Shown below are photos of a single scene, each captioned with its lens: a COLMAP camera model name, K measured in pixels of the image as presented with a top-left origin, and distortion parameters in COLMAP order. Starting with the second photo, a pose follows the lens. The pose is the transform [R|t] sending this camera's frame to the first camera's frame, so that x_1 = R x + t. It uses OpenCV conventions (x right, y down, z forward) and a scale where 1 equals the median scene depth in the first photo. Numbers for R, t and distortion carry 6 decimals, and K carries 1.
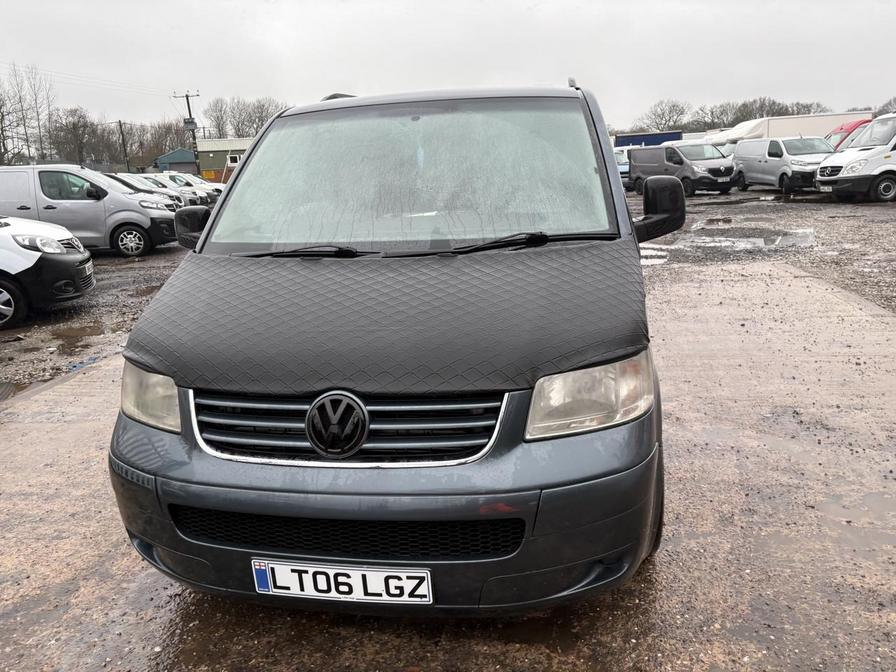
lens RADIAL K [[675.3, 0, 449.0], [0, 675.3, 330.5], [0, 0, 1]] dist [0.029074, -0.018157]
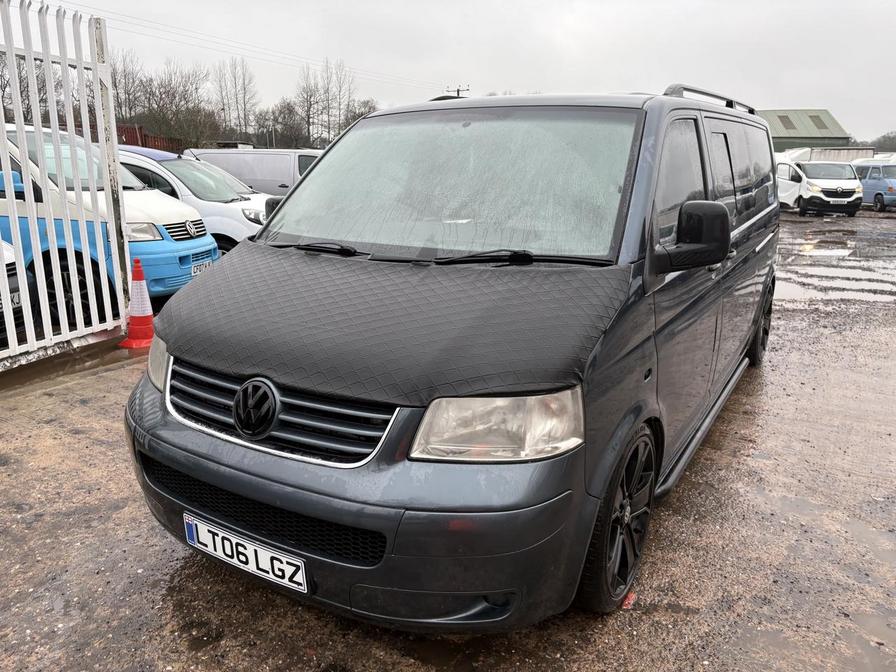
lens RADIAL K [[675.3, 0, 447.0], [0, 675.3, 339.8], [0, 0, 1]] dist [0.029074, -0.018157]
pose [[0.930110, 0.144190, -0.337794, 0.464341], [-0.138186, 0.989520, 0.041893, -0.056892], [0.340294, 0.007713, 0.940287, 0.084398]]
